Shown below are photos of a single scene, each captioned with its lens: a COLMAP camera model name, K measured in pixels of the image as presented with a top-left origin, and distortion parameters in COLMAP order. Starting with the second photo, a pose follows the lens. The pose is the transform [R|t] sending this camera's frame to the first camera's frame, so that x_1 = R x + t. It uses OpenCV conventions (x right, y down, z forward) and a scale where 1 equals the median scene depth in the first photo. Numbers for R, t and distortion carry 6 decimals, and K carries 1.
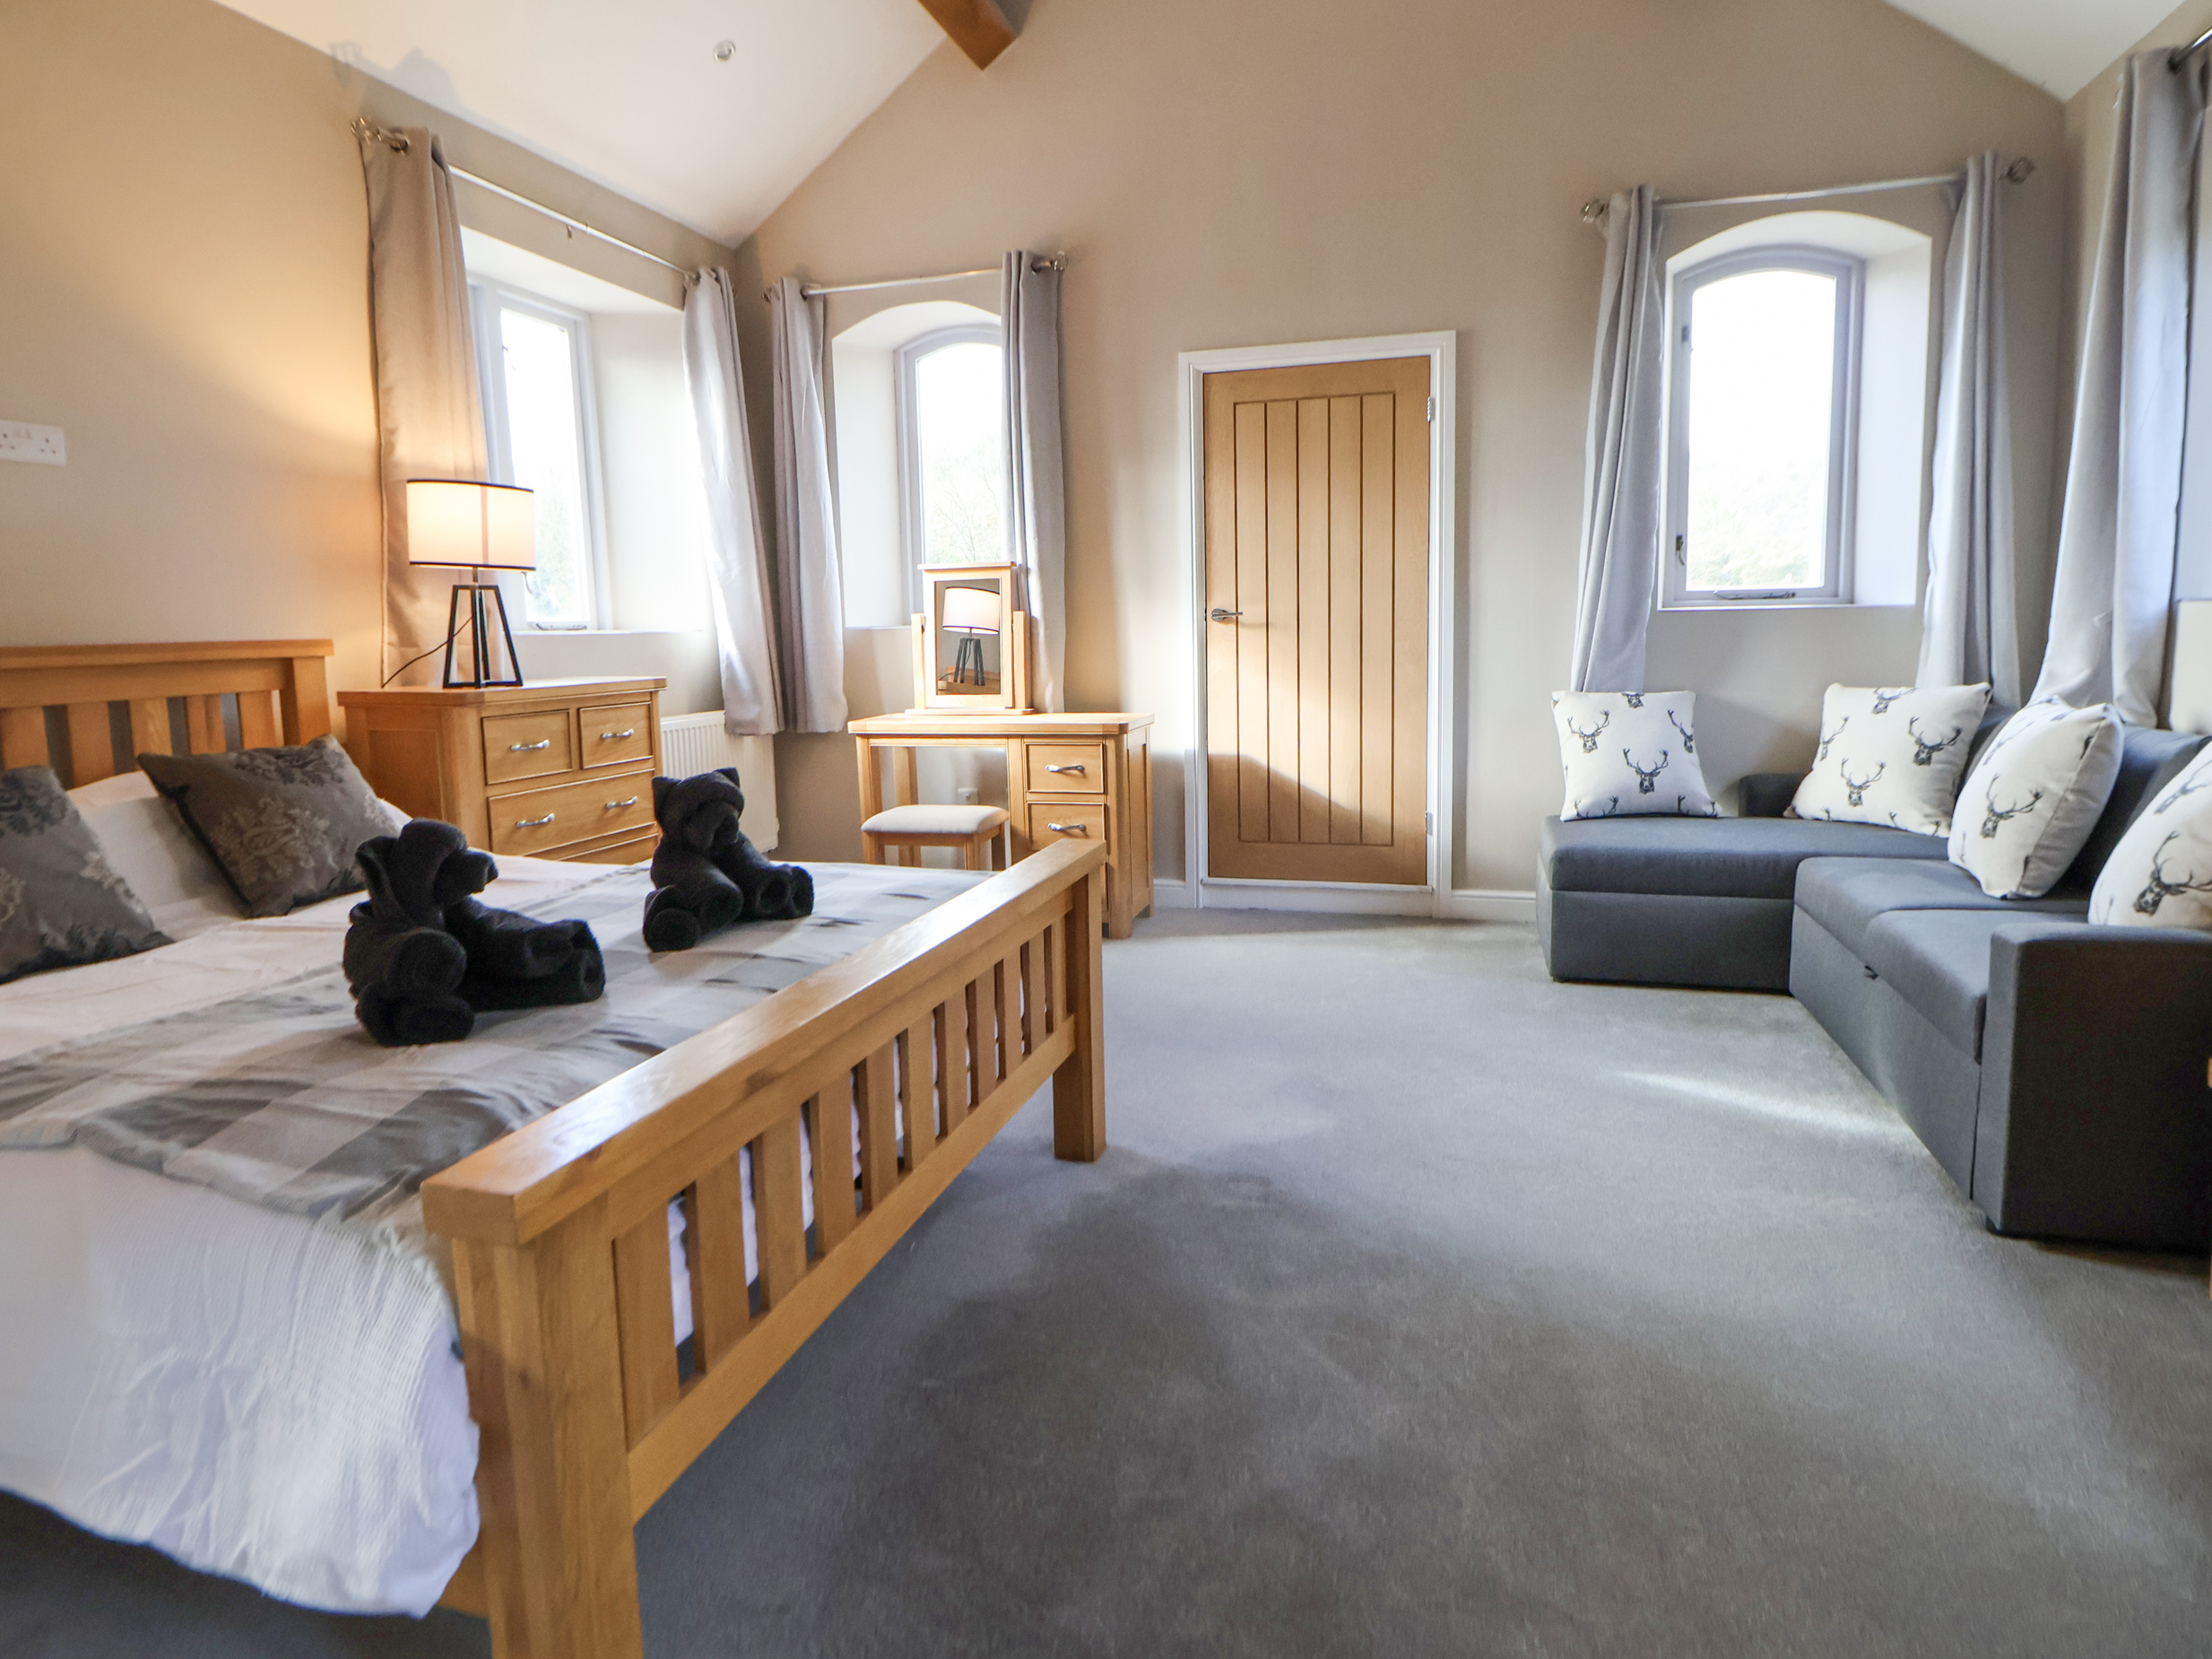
lens RADIAL K [[1154.6, 0, 1133.8], [0, 1154.6, 787.8], [0, 0, 1]] dist [-0.001215, -0.010081]
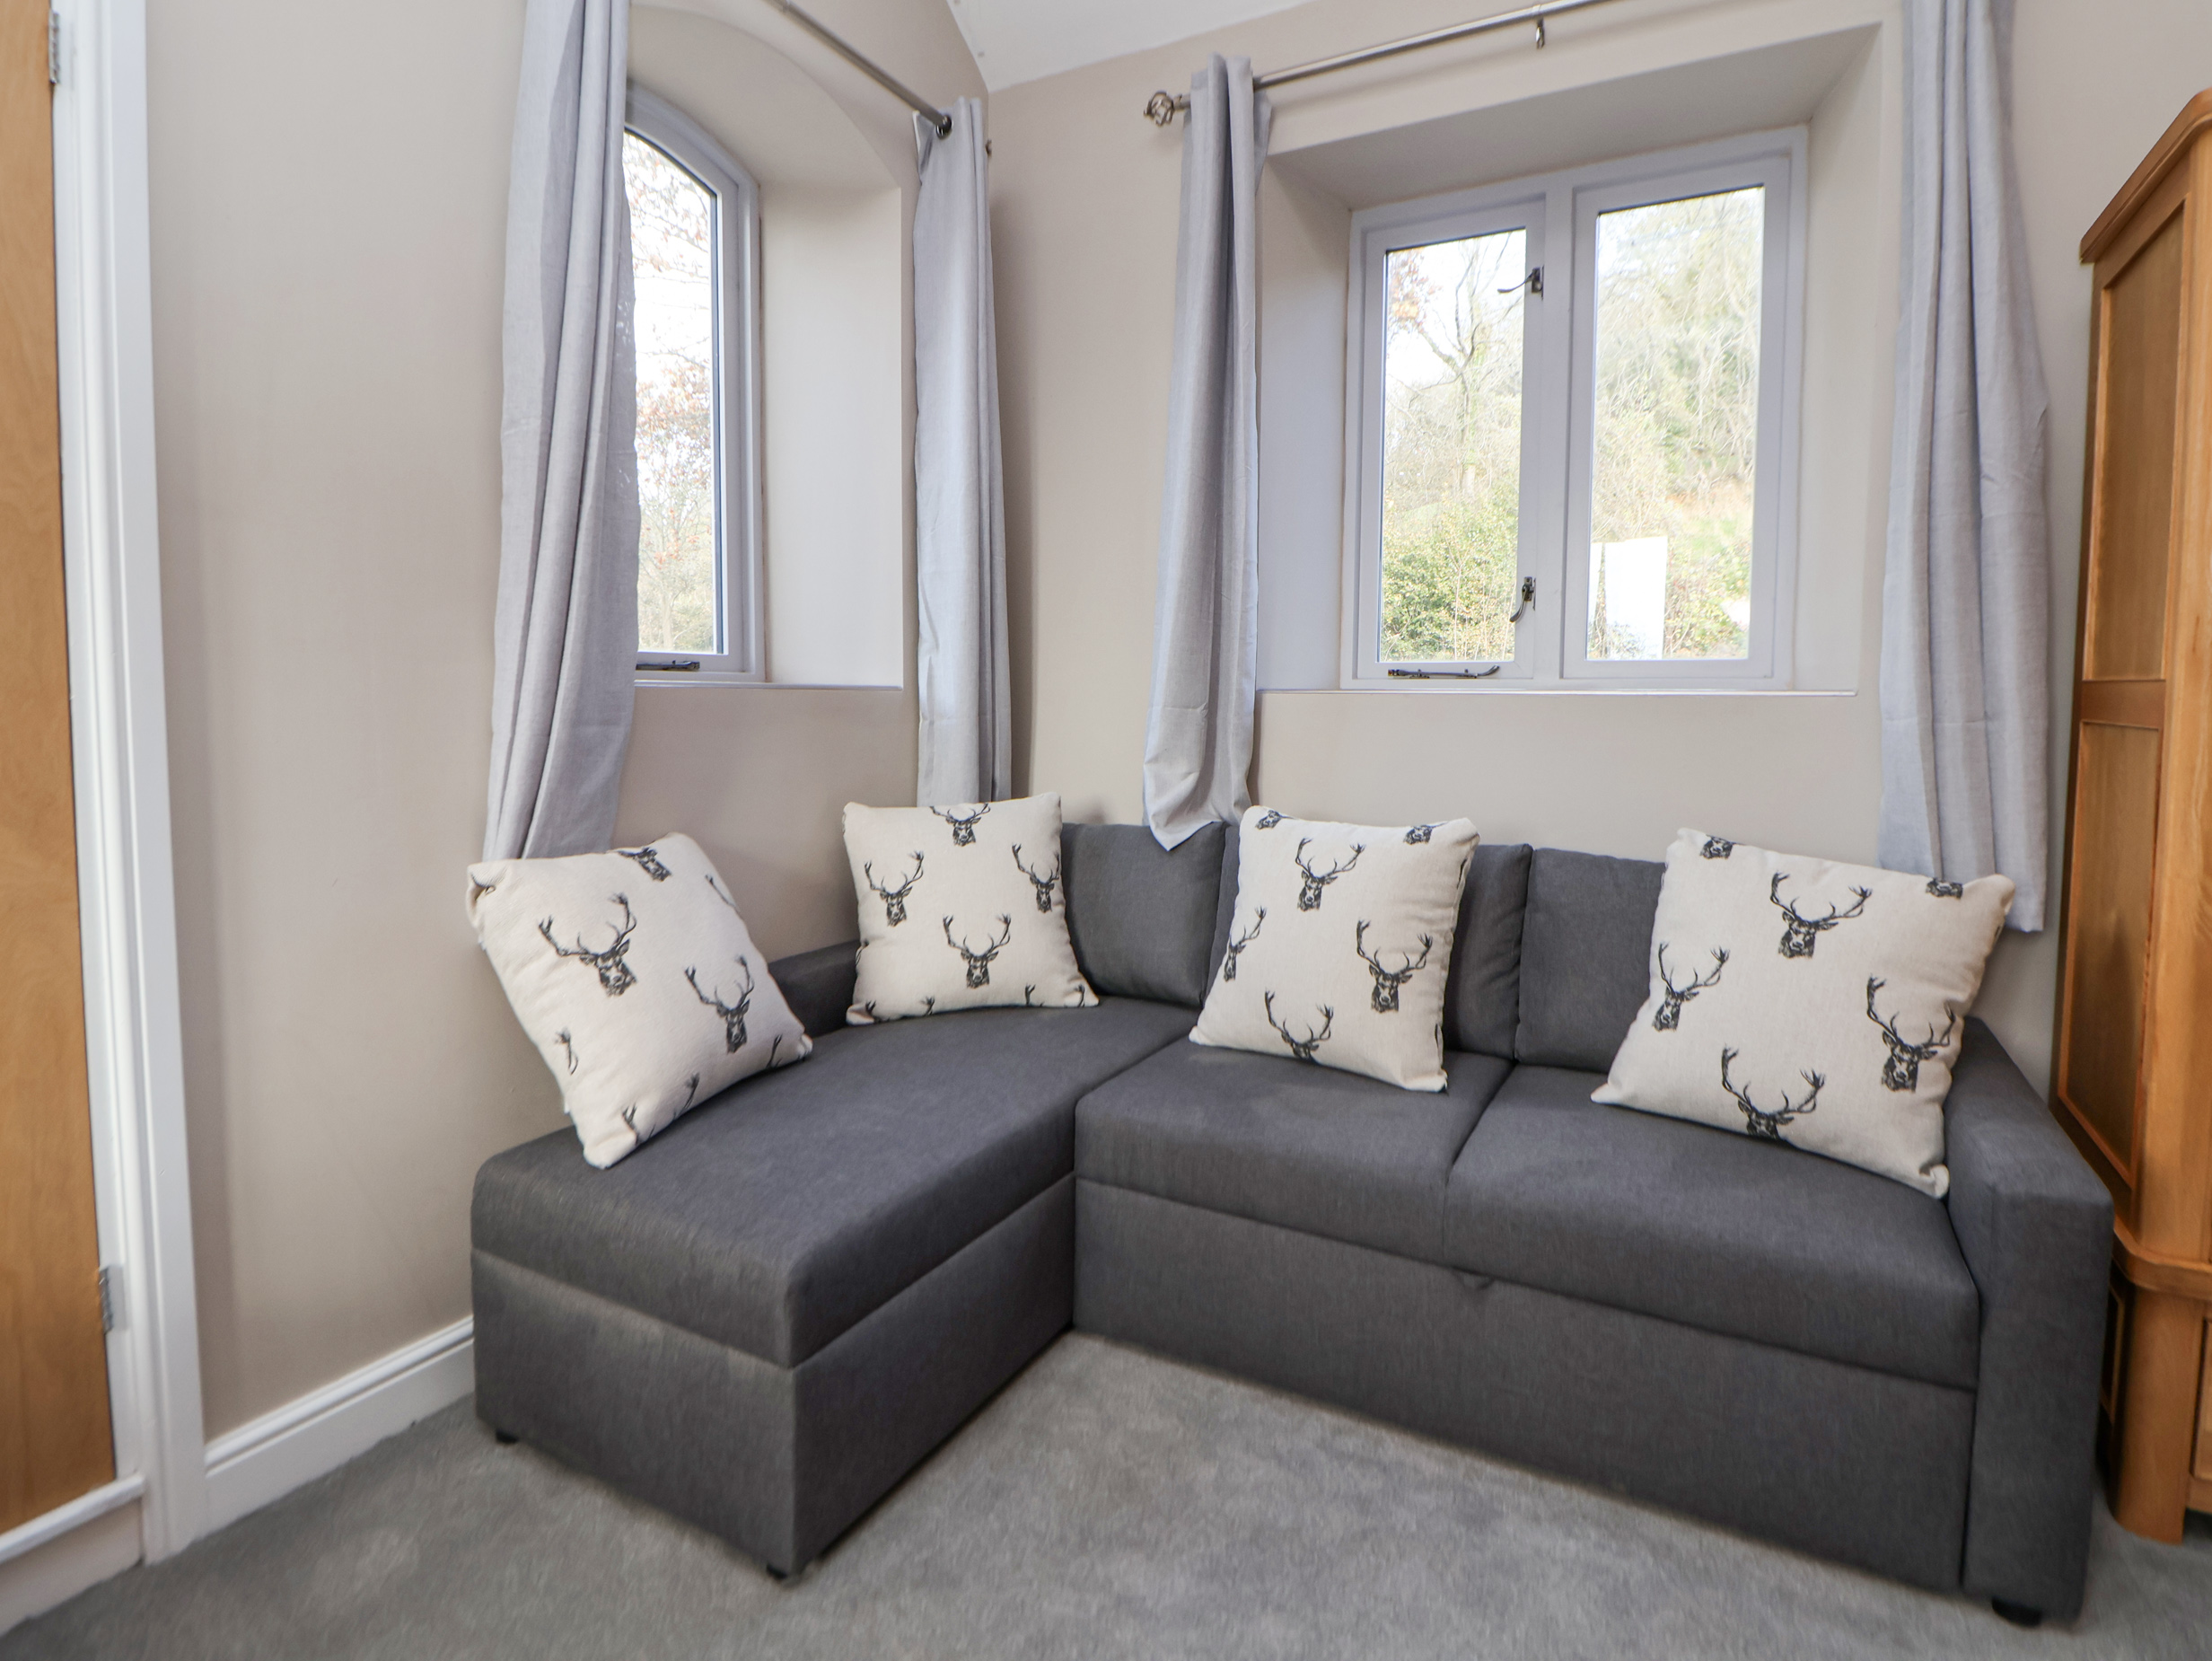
lens RADIAL K [[1154.6, 0, 1133.8], [0, 1154.6, 788.8], [0, 0, 1]] dist [-0.001215, -0.010081]
pose [[0.204164, -0.058349, 0.977196, 0.002399], [0.121600, 0.992003, 0.033827, -0.103492], [-0.971355, 0.111921, 0.209626, 0.725769]]
